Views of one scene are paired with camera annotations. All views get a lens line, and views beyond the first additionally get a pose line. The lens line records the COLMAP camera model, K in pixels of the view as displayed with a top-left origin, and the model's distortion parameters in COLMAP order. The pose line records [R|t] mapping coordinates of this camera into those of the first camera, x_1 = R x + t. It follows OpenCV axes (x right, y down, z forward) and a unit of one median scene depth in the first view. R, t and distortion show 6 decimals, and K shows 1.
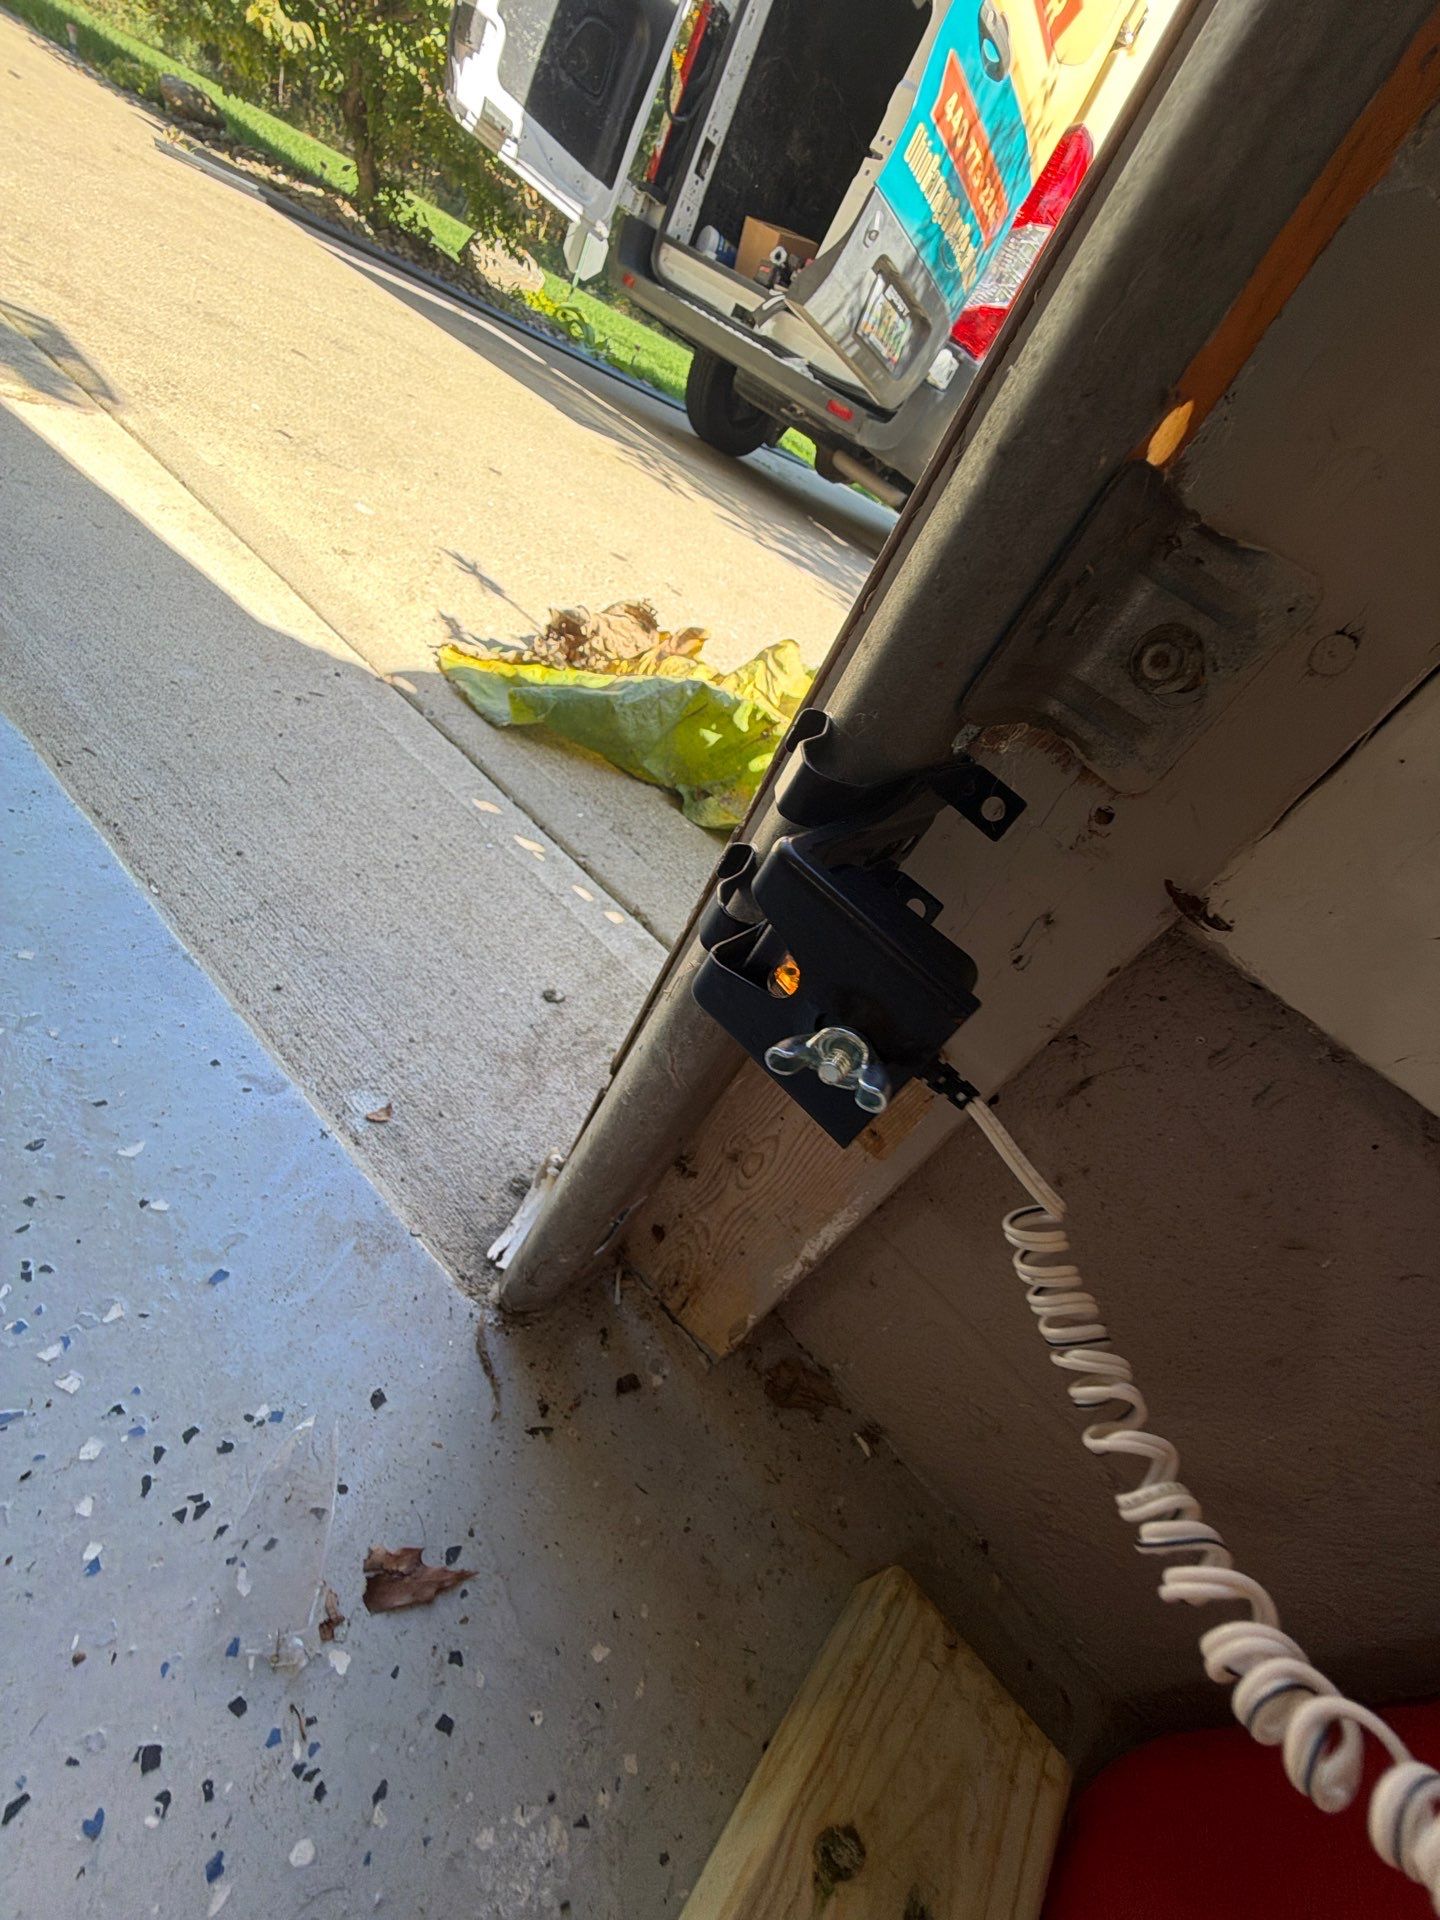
lens RADIAL K [[741.1, 0, 720.0], [0, 741.1, 960.0], [0, 0, 1]] dist [0.002057, 0.000014]
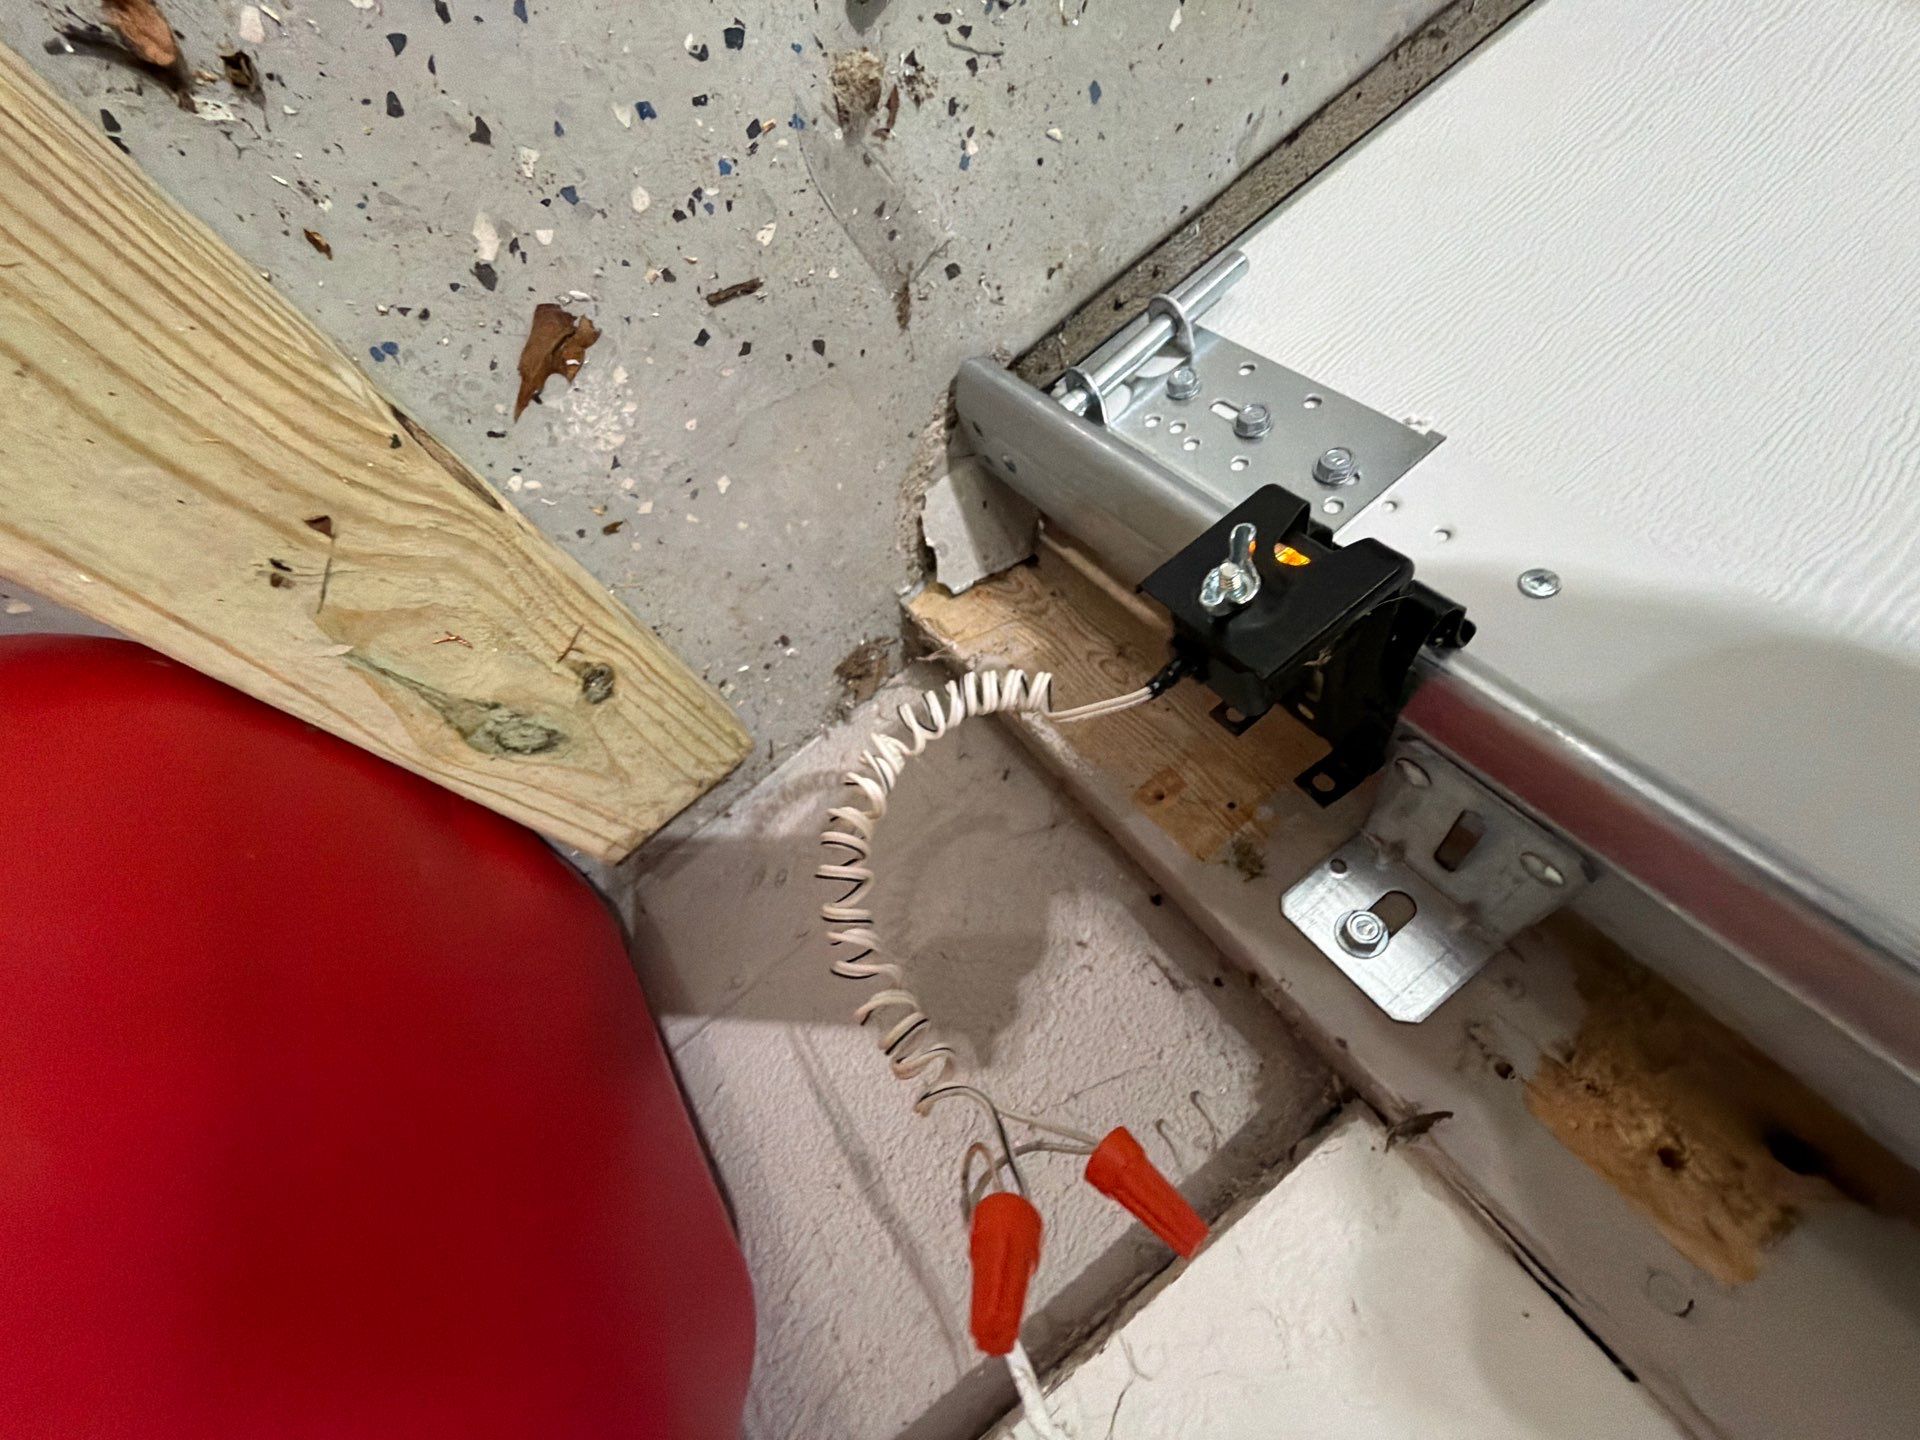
lens RADIAL K [[741.1, 0, 954.4], [0, 741.1, 728.1], [0, 0, 1]] dist [0.002057, 0.000014]
pose [[-0.126091, 0.970084, 0.207456, -0.097613], [-0.979662, -0.154672, 0.127825, 0.484896], [0.156088, -0.187119, 0.969857, -0.103274]]
